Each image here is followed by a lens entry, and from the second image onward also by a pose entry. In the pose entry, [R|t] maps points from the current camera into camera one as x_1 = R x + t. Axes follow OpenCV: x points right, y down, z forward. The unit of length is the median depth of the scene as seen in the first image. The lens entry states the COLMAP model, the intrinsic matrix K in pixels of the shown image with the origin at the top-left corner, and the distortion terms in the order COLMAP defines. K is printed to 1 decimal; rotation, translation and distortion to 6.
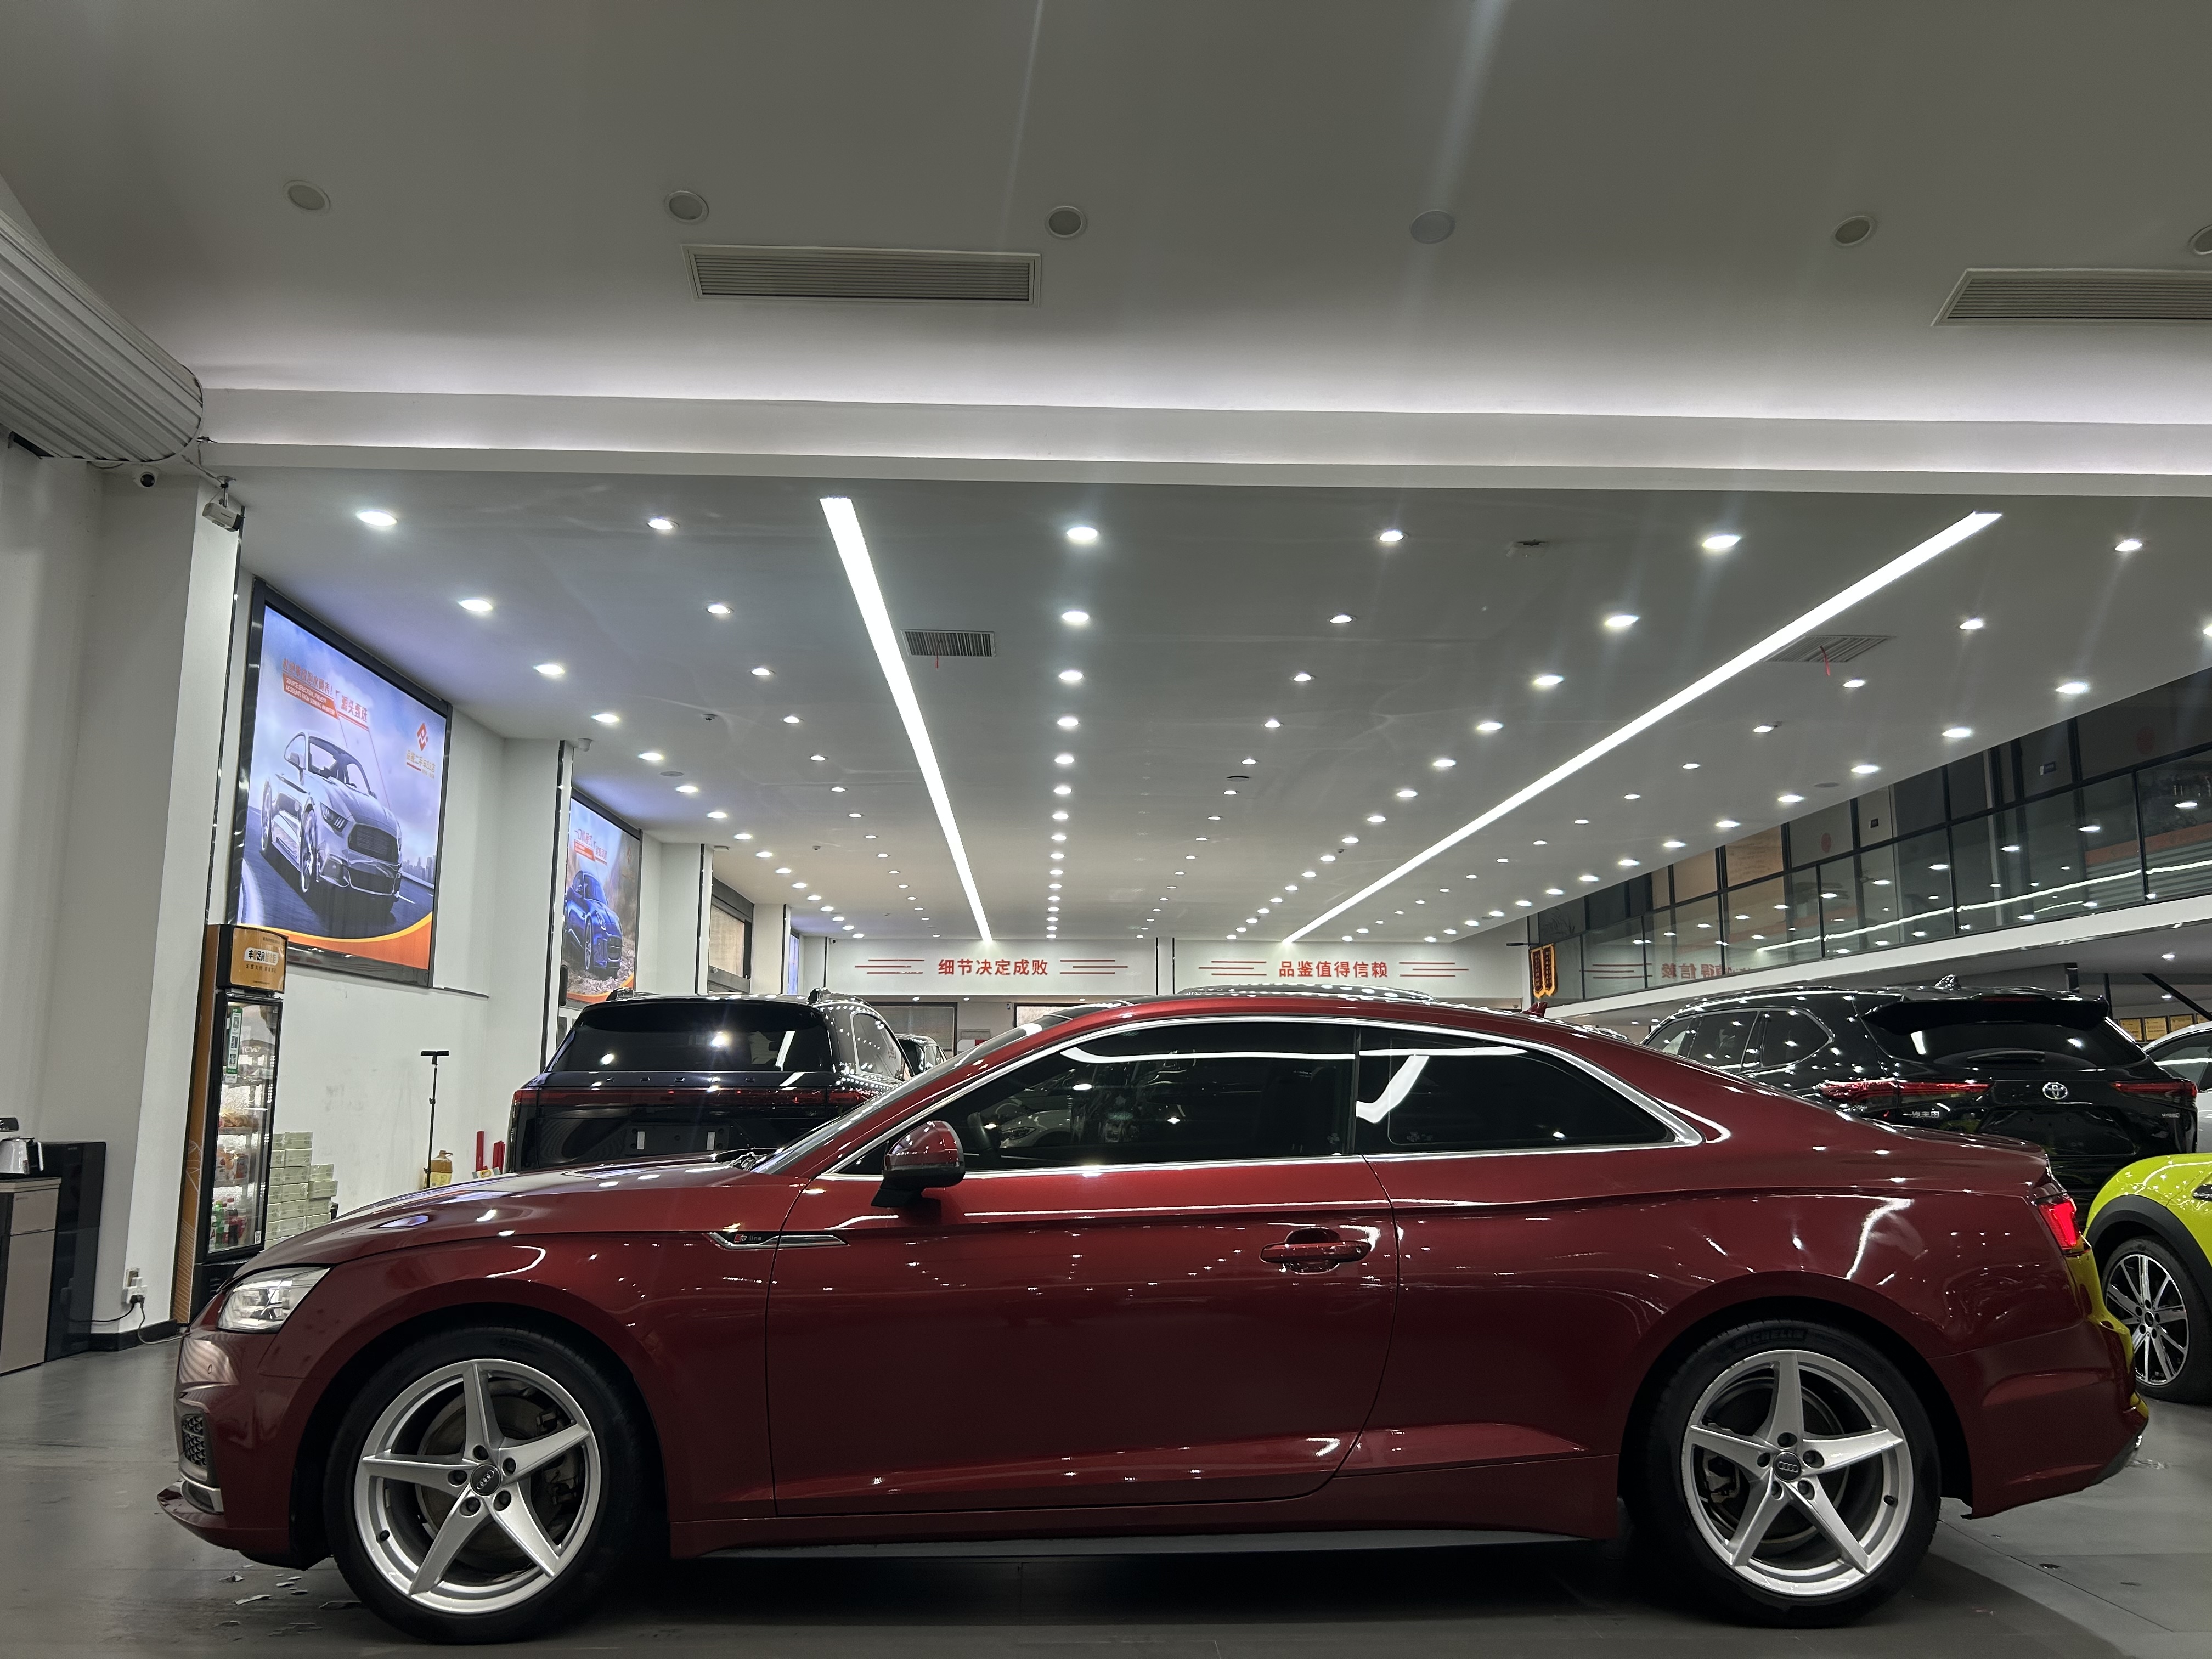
lens RADIAL K [[1661.1, 0, 1096.9], [0, 1661.1, 863.1], [0, 0, 1]] dist [0.024019, -0.046691]
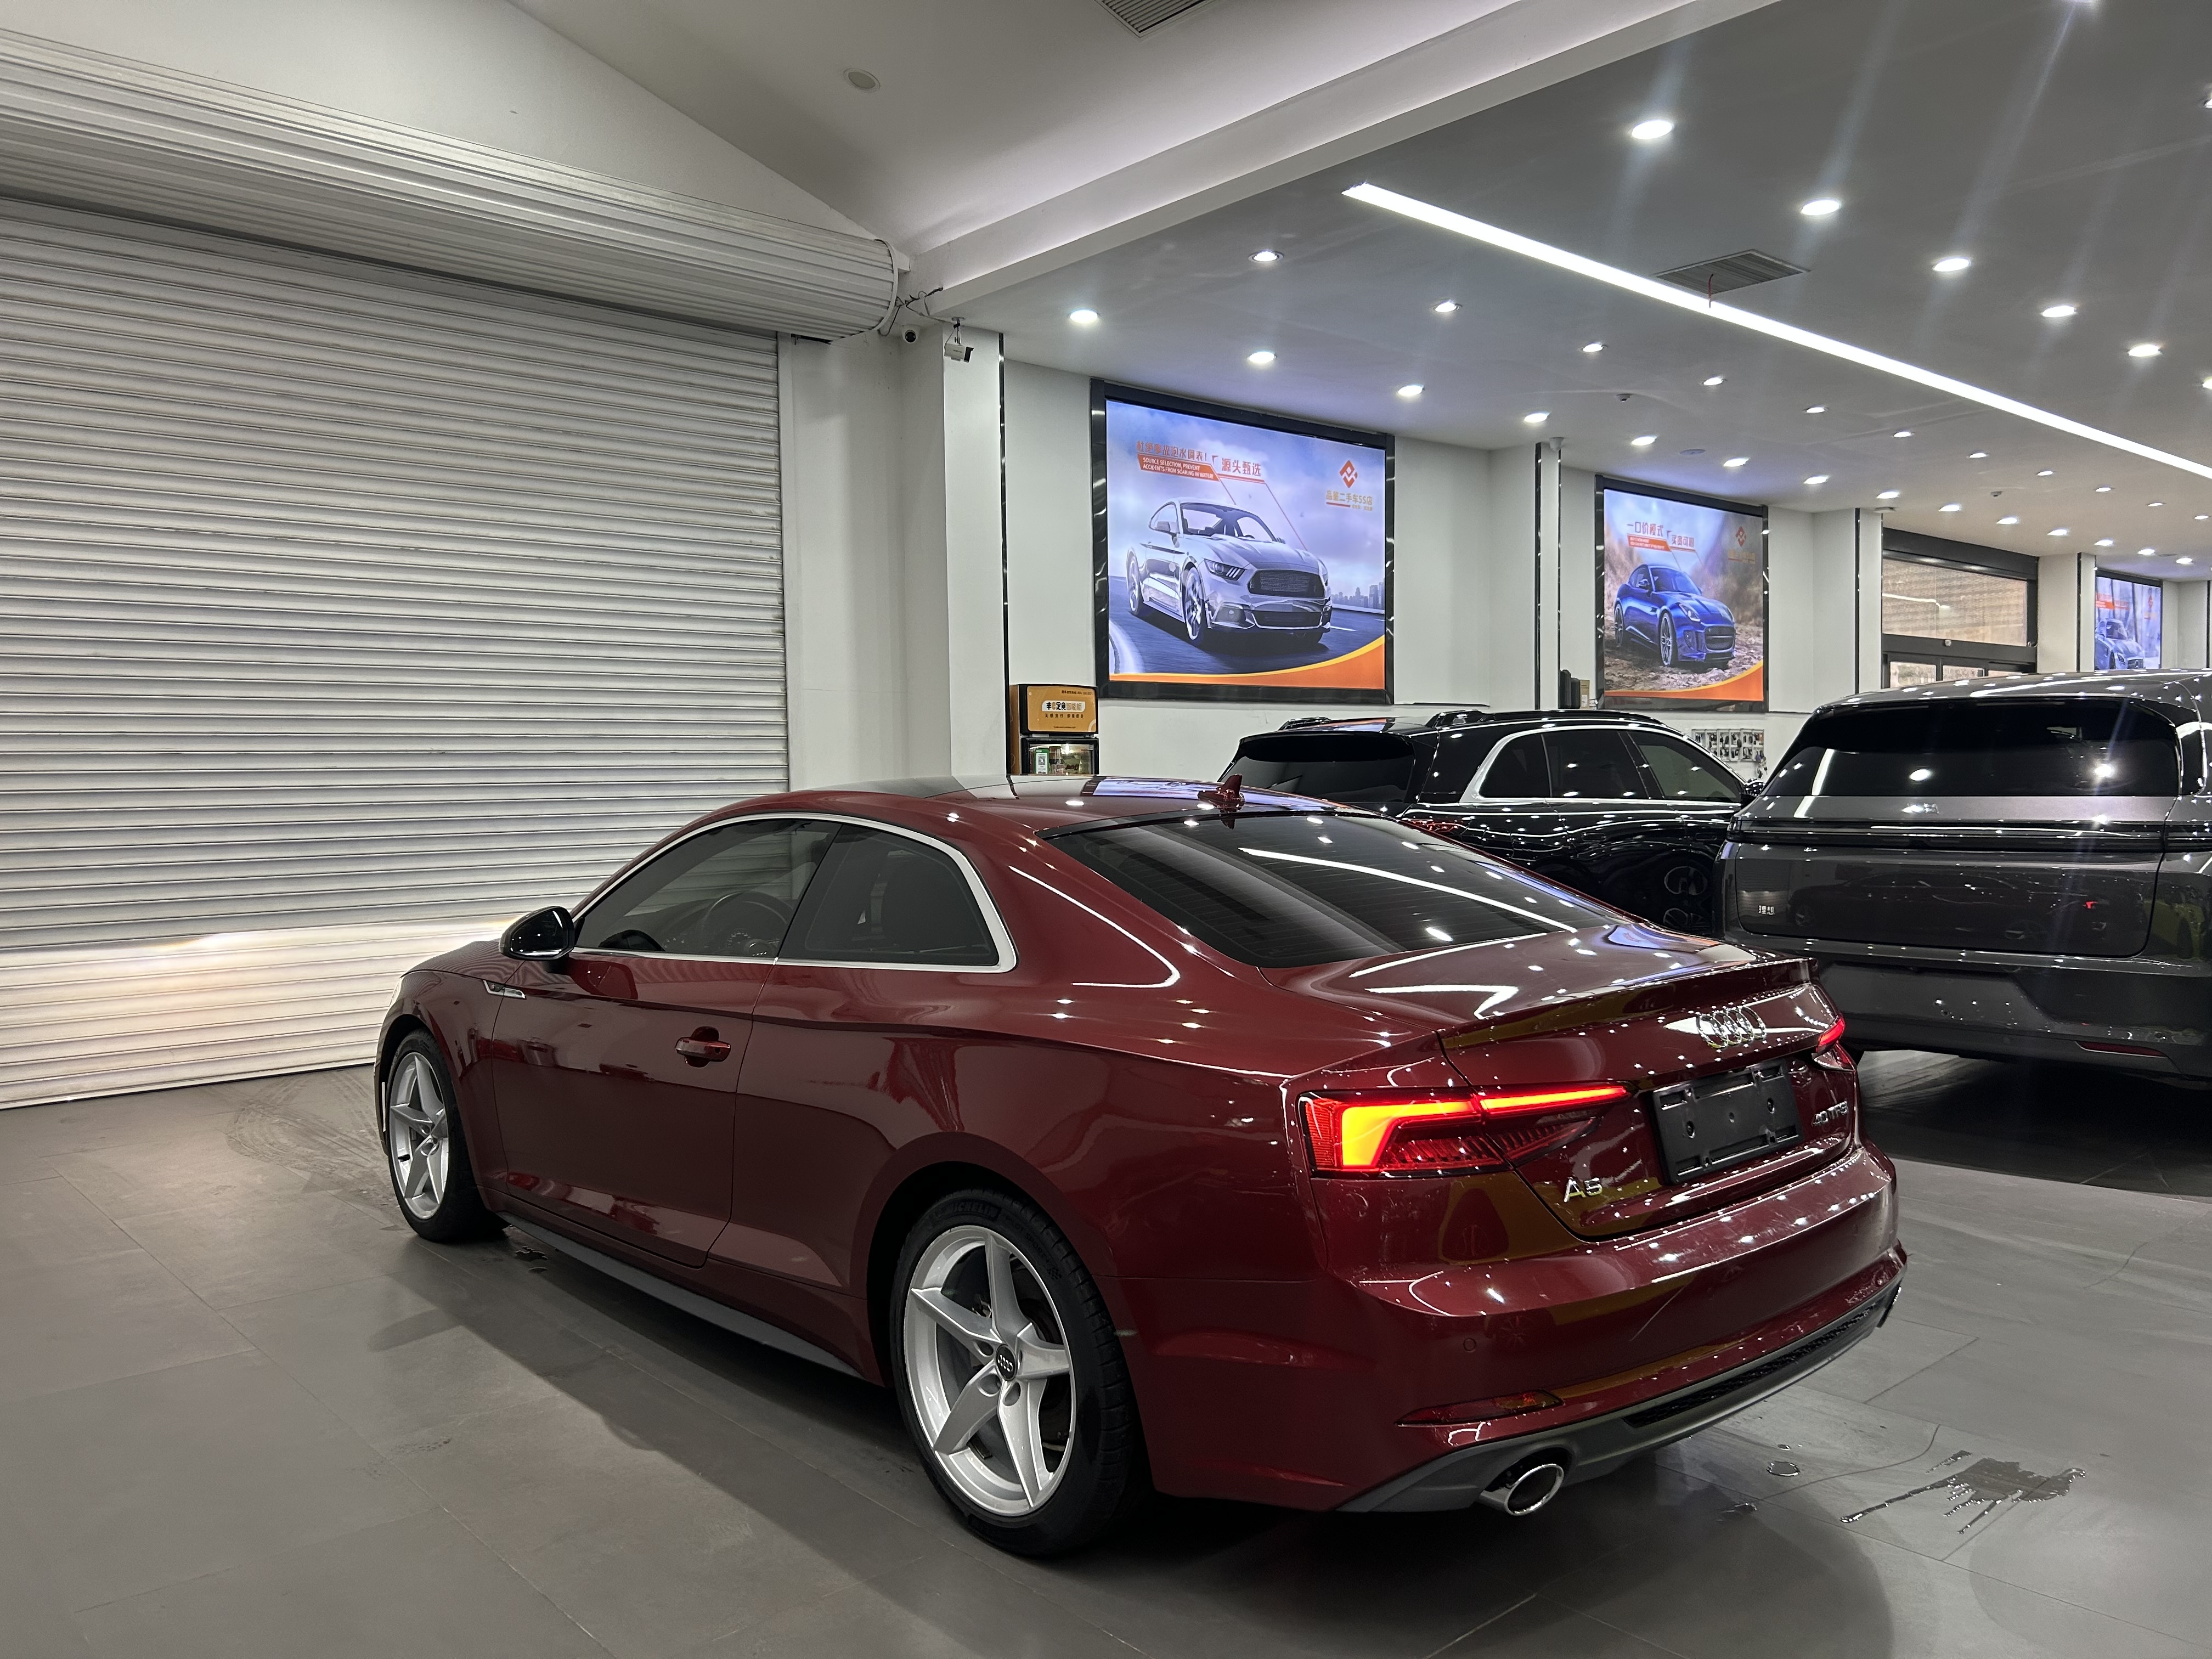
lens RADIAL K [[1644.4, 0, 1099.9], [0, 1644.4, 883.9], [0, 0, 1]] dist [0.028290, -0.007952]
pose [[0.644059, 0.033600, -0.764238, 0.363781], [0.126233, 0.980671, 0.149499, 0.004872], [0.754489, -0.192758, 0.627368, 0.184303]]
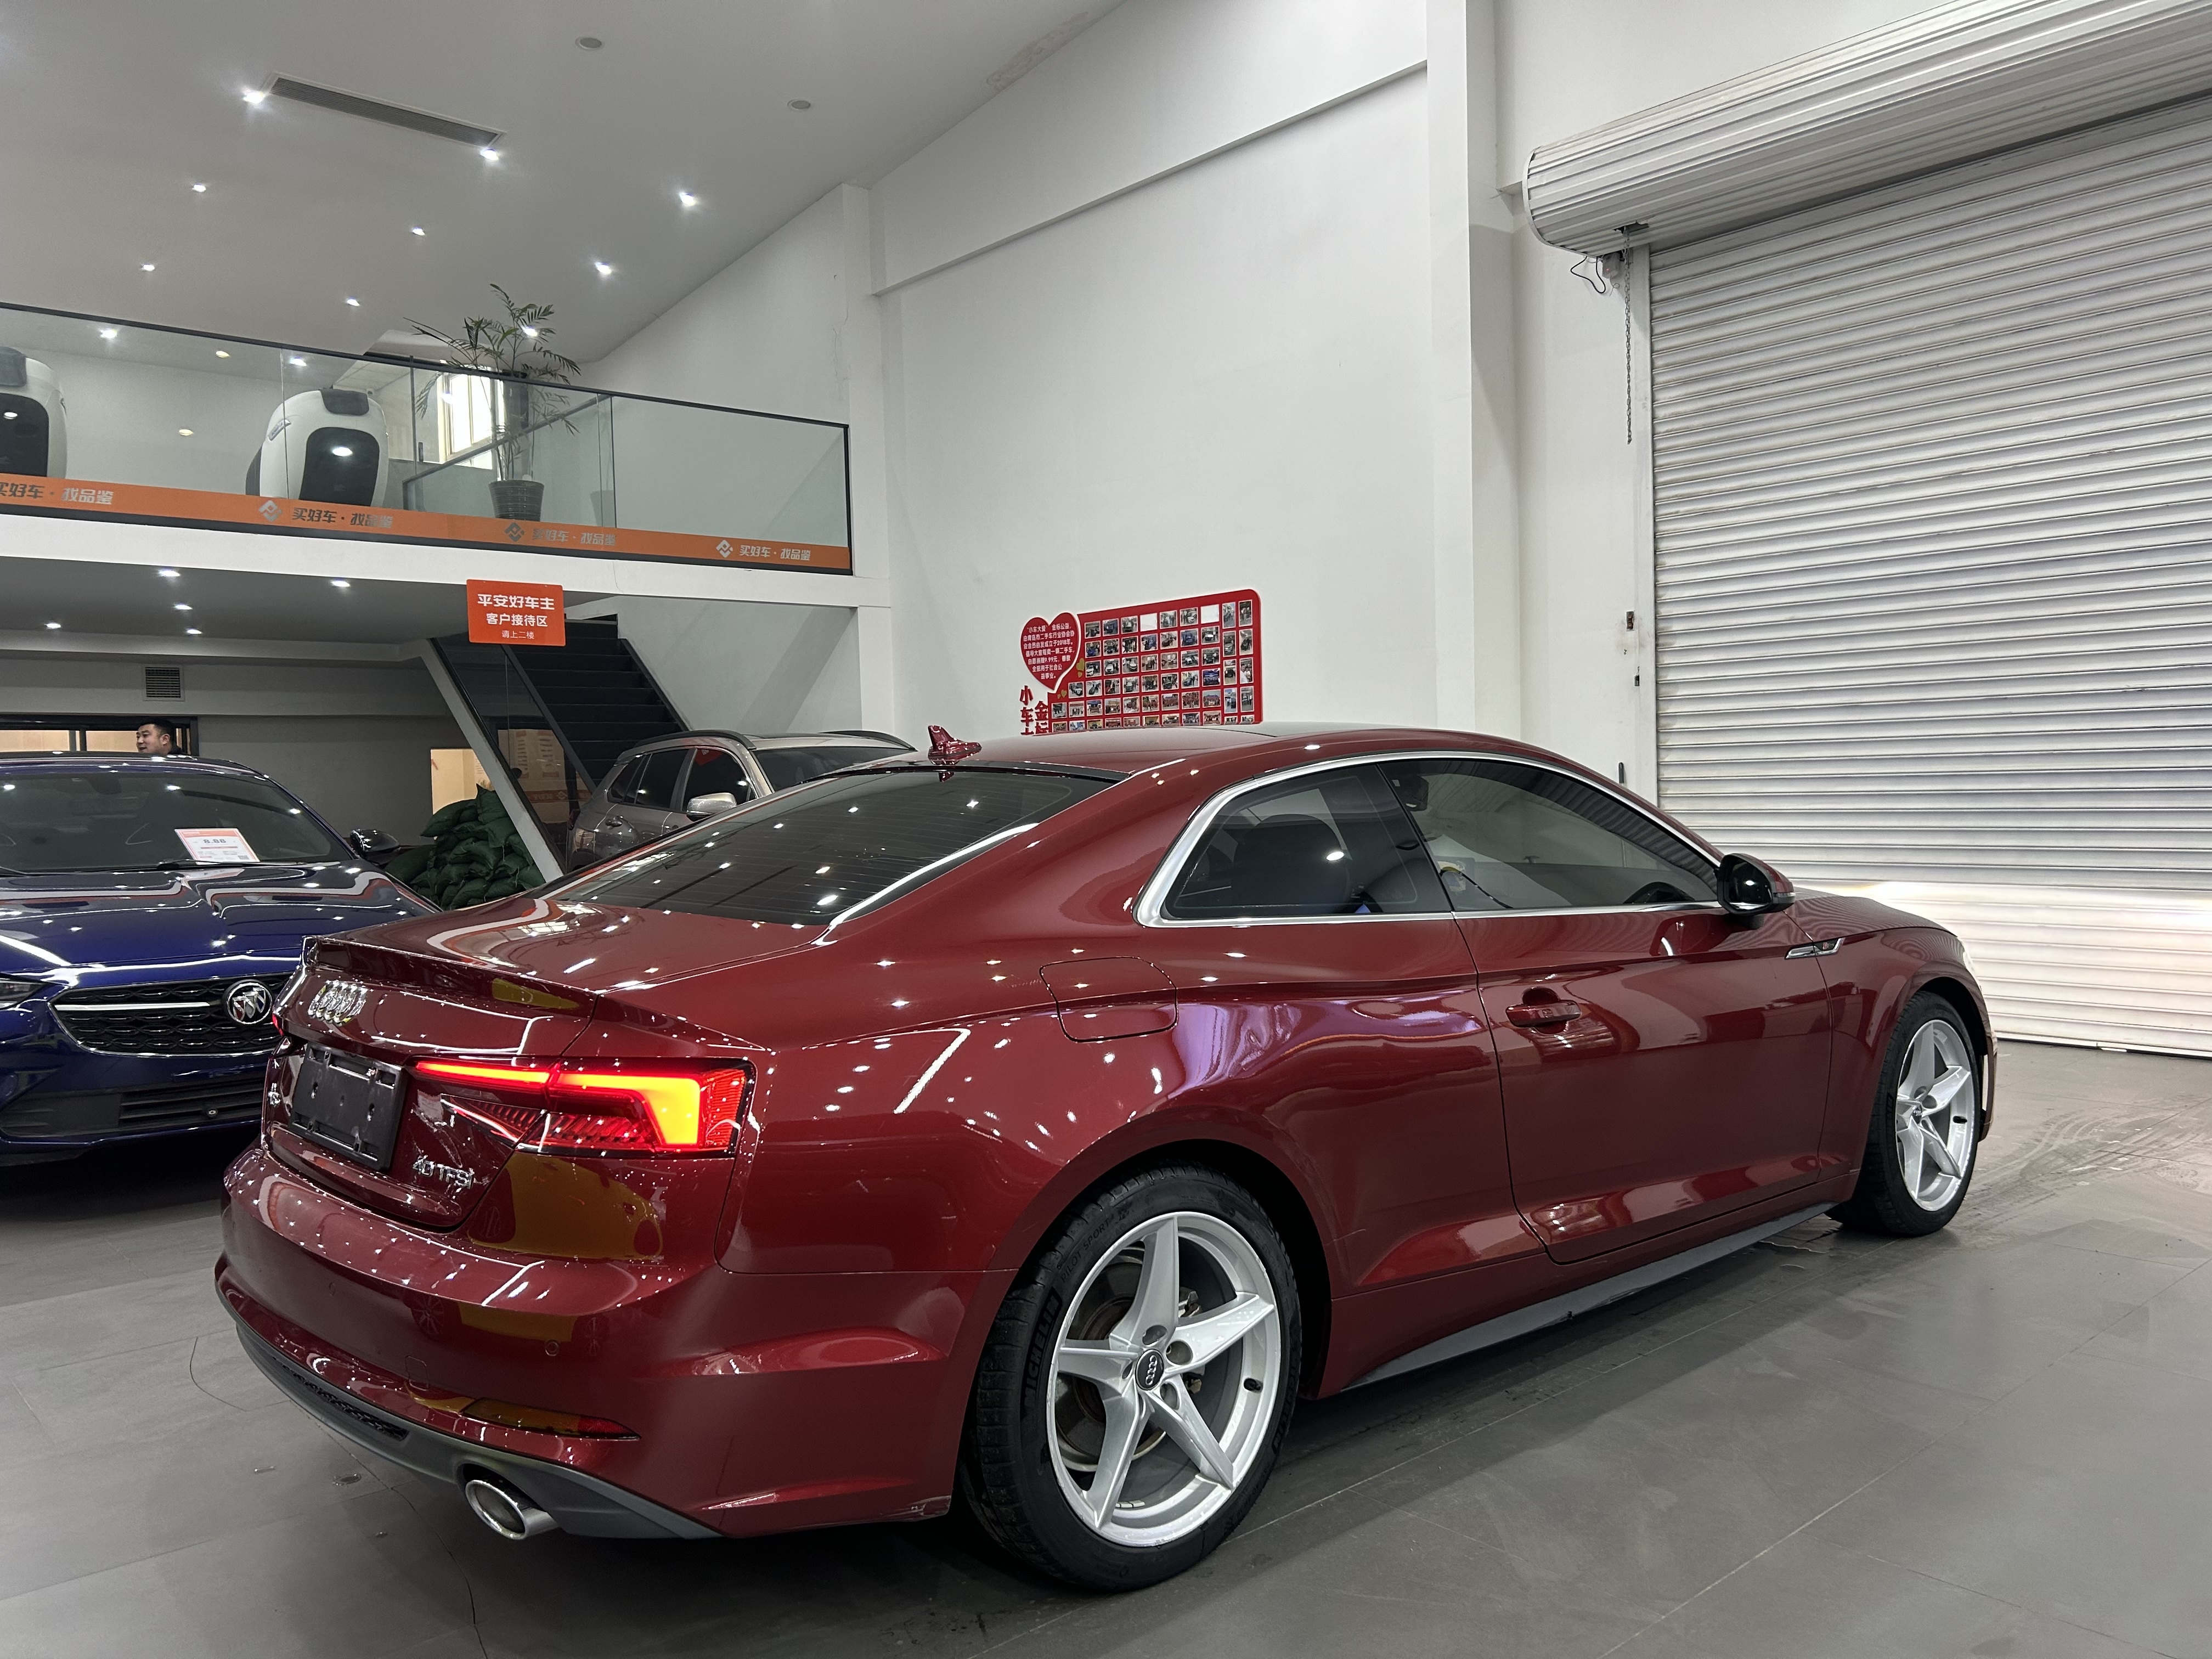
lens RADIAL K [[1707.9, 0, 1144.4], [0, 1707.9, 823.4], [0, 0, 1]] dist [0.028395, -0.009415]
pose [[-0.754054, 0.057687, -0.654274, 0.305984], [0.131085, 0.989313, -0.063849, 0.065975], [0.643598, -0.133911, -0.753558, 0.709463]]
